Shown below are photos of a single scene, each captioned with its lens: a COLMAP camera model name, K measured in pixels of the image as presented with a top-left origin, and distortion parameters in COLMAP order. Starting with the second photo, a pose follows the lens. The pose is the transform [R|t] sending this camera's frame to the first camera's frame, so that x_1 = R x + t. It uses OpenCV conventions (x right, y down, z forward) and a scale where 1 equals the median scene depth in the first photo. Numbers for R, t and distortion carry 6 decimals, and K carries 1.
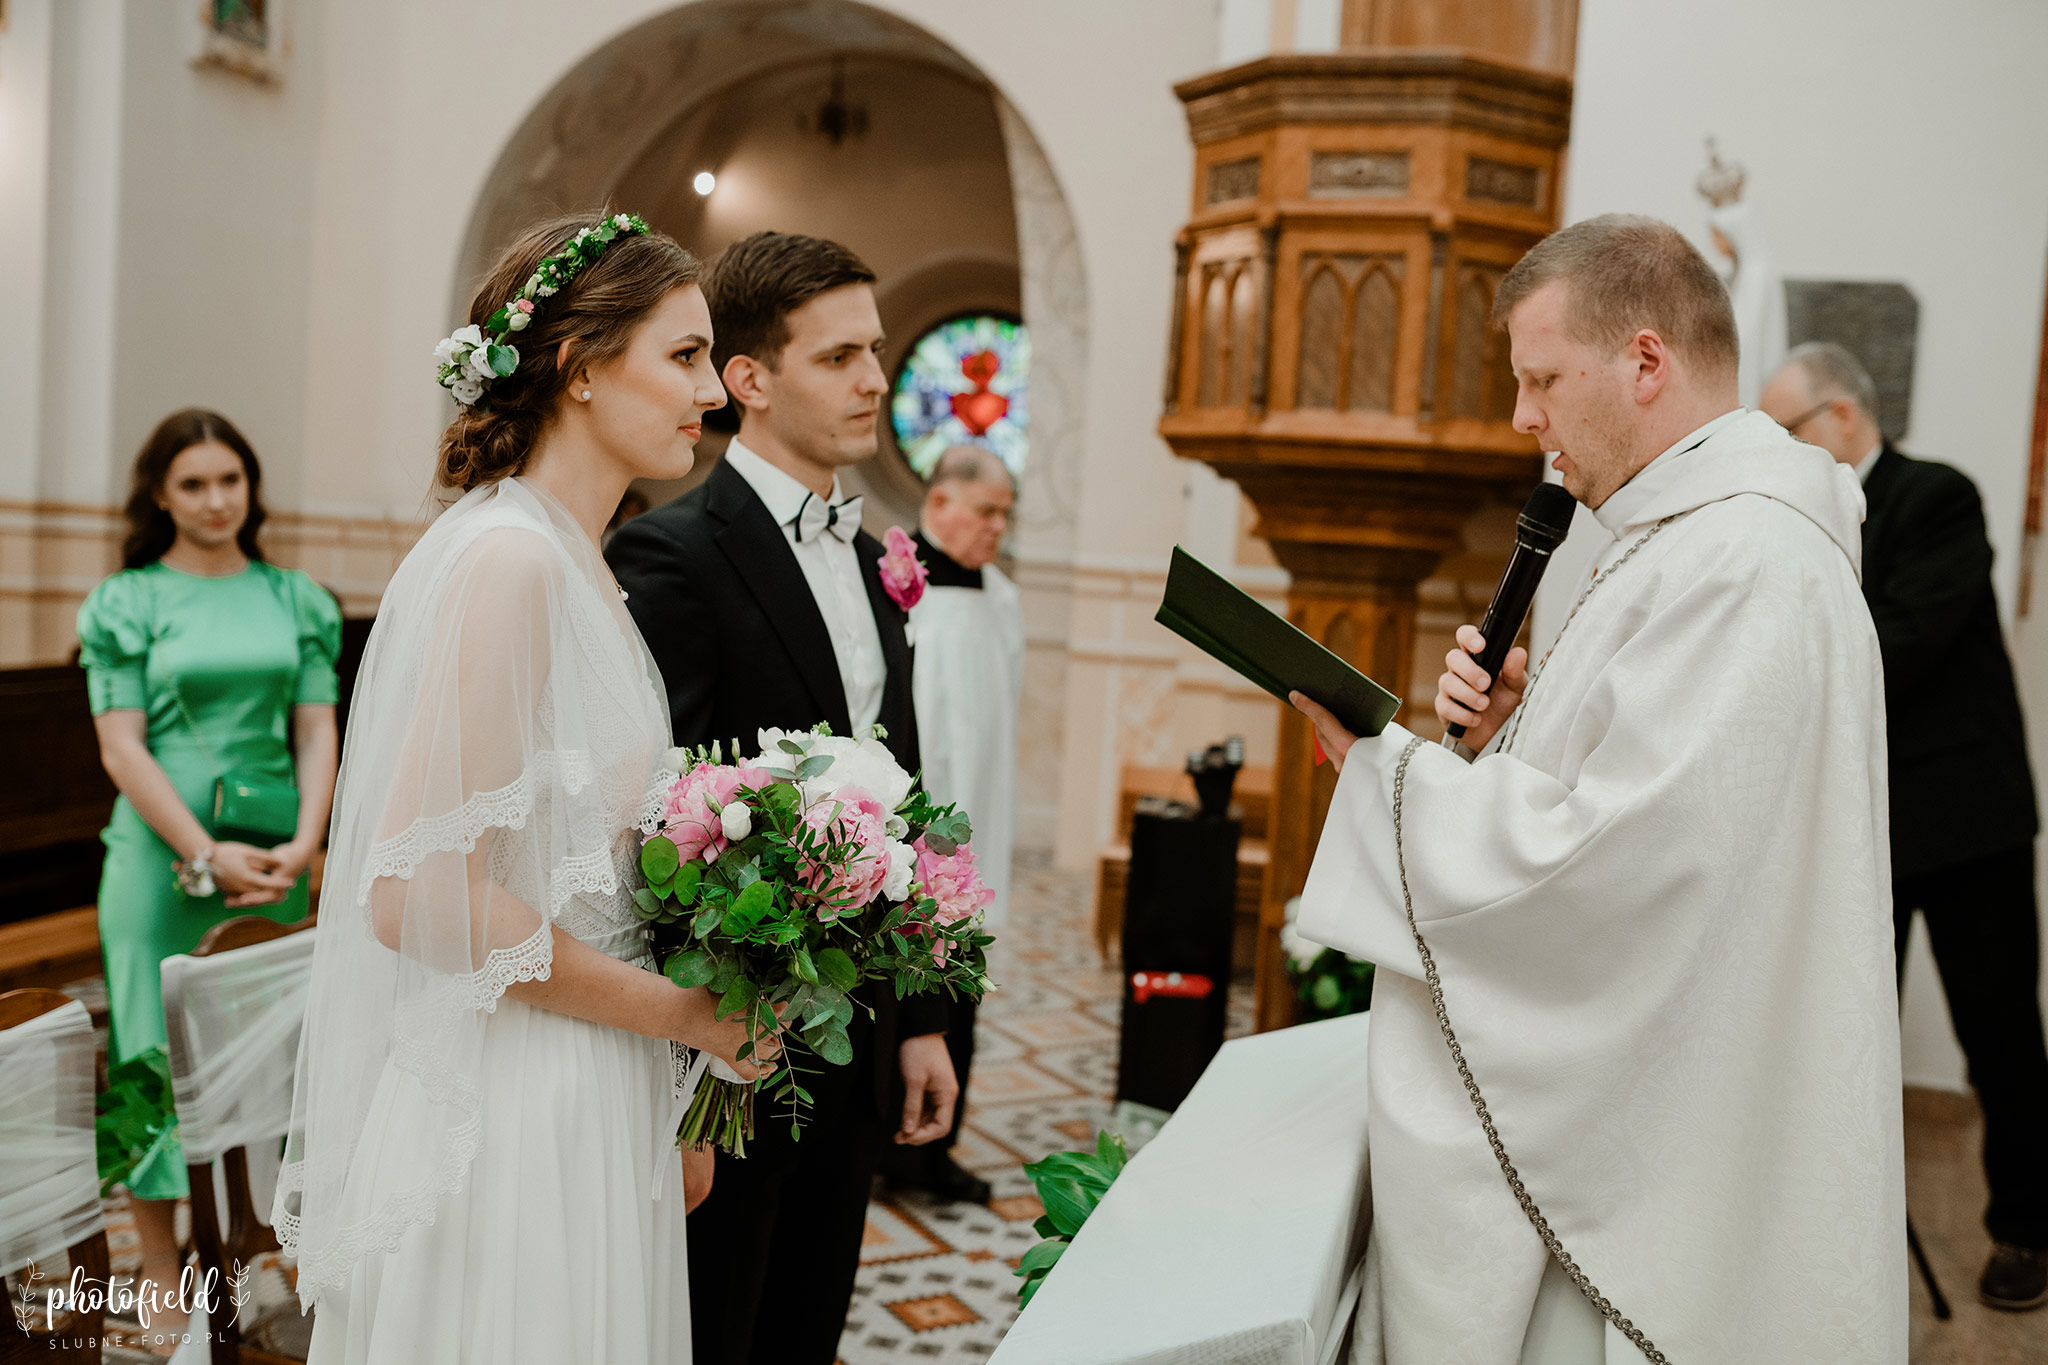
lens RADIAL K [[1952.3, 0, 1026.7], [0, 1952.3, 644.0], [0, 0, 1]] dist [-0.034741, 0.012351]
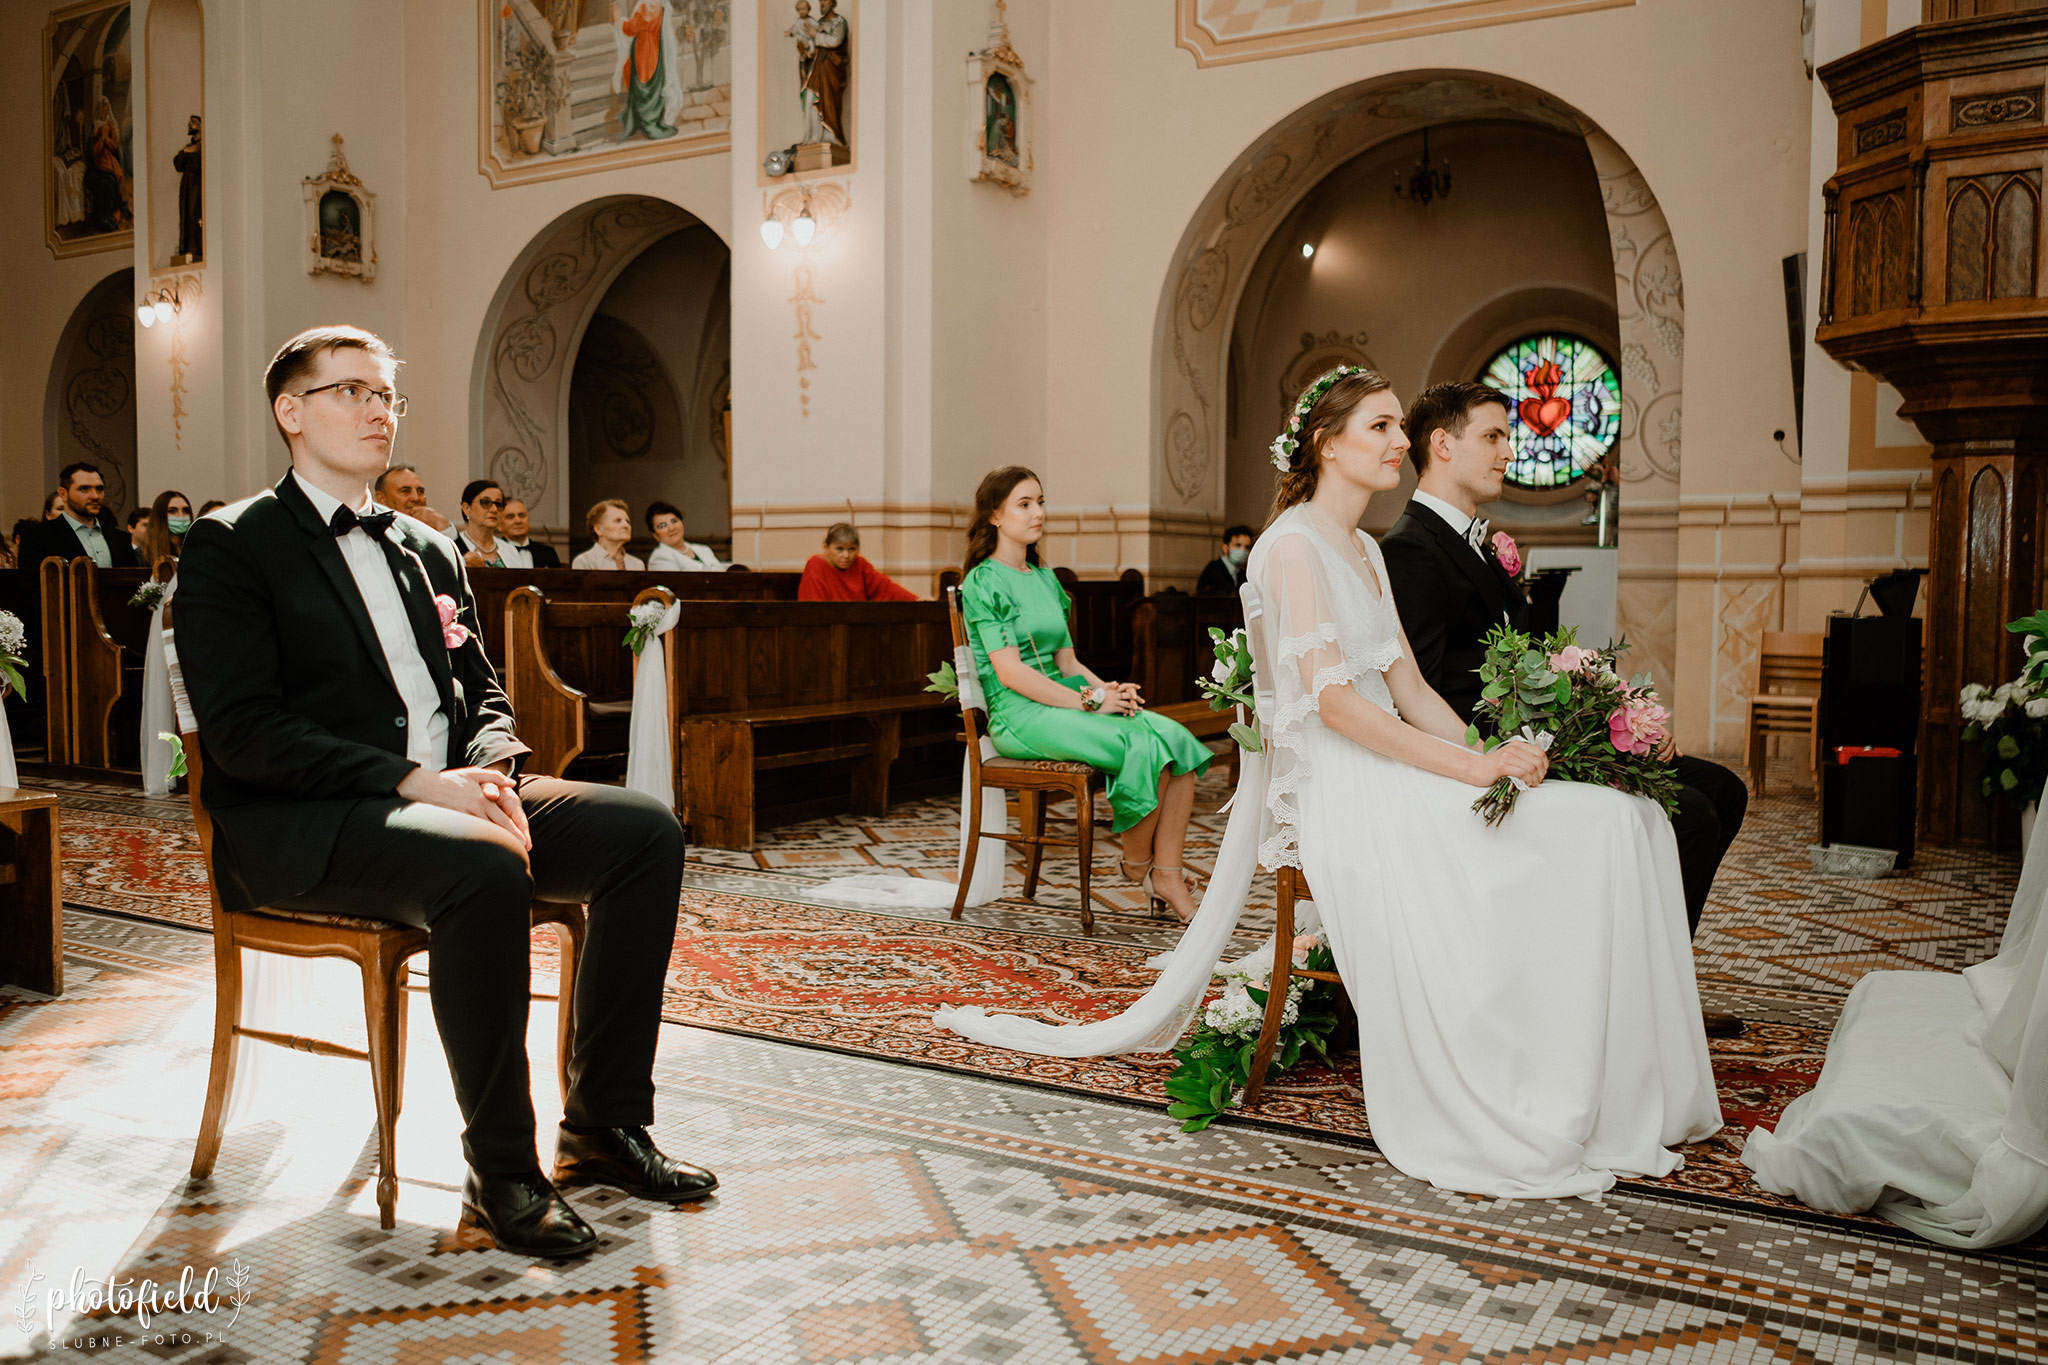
lens RADIAL K [[1675.9, 0, 1024.0], [0, 1675.9, 682.5], [0, 0, 1]] dist [-0.017110, -0.000855]
pose [[0.962941, -0.043834, -0.266125, -0.161215], [0.041344, 0.999033, -0.014957, 0.117400], [0.266523, 0.003400, 0.963822, -0.205568]]
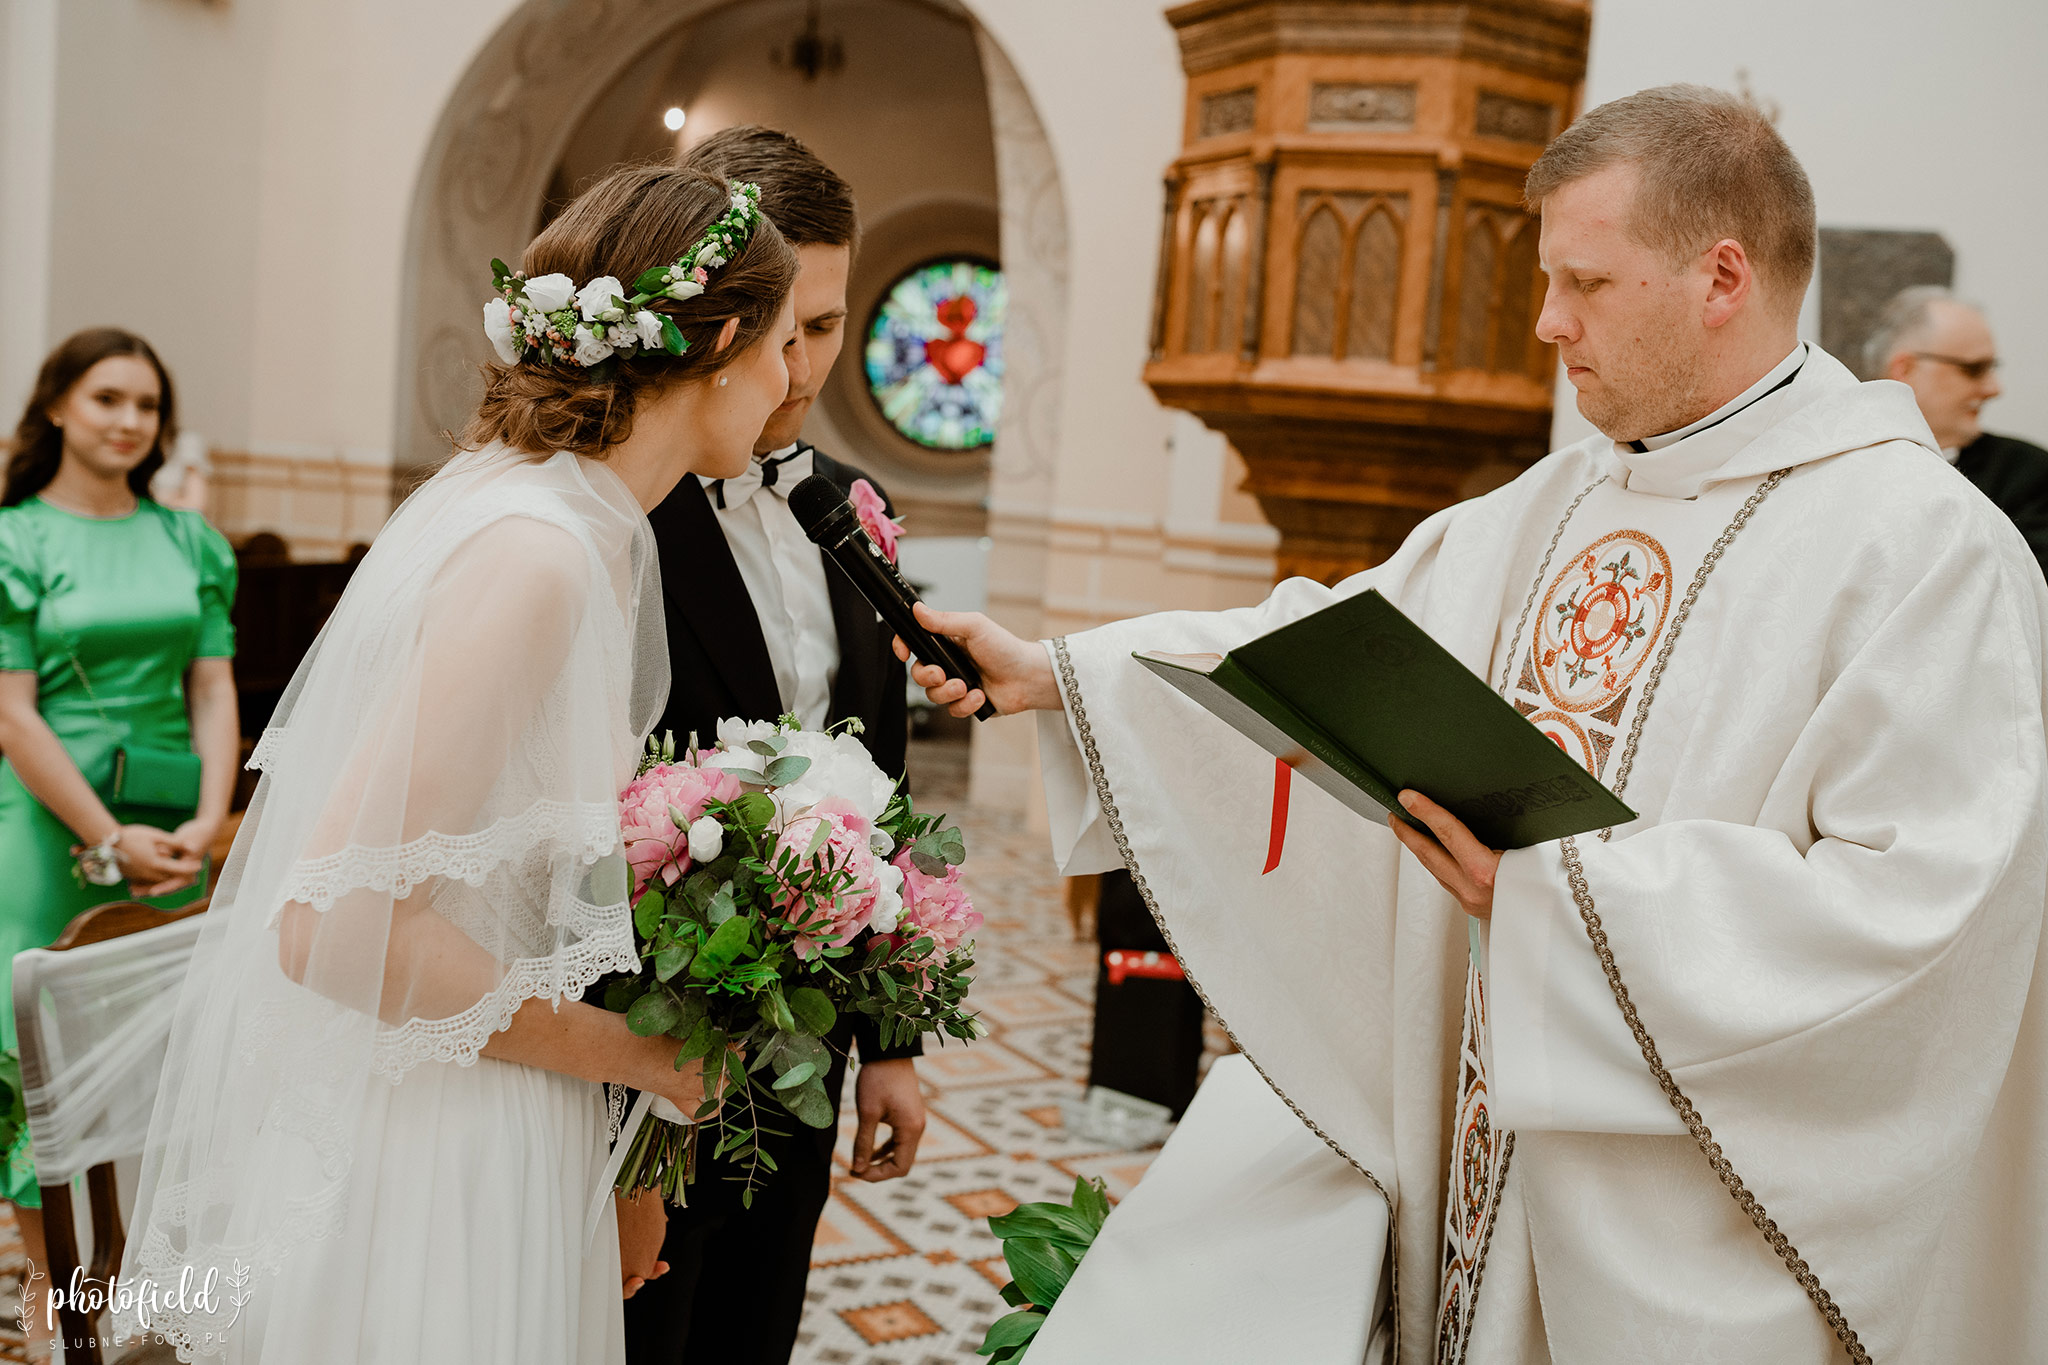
lens RADIAL K [[1952.3, 0, 1026.7], [0, 1952.3, 644.0], [0, 0, 1]] dist [-0.034741, 0.012351]
pose [[0.999806, 0.013945, 0.013942, -0.000254], [-0.014277, 0.999609, 0.024022, -0.002598], [-0.013602, -0.024216, 0.999614, 0.056365]]
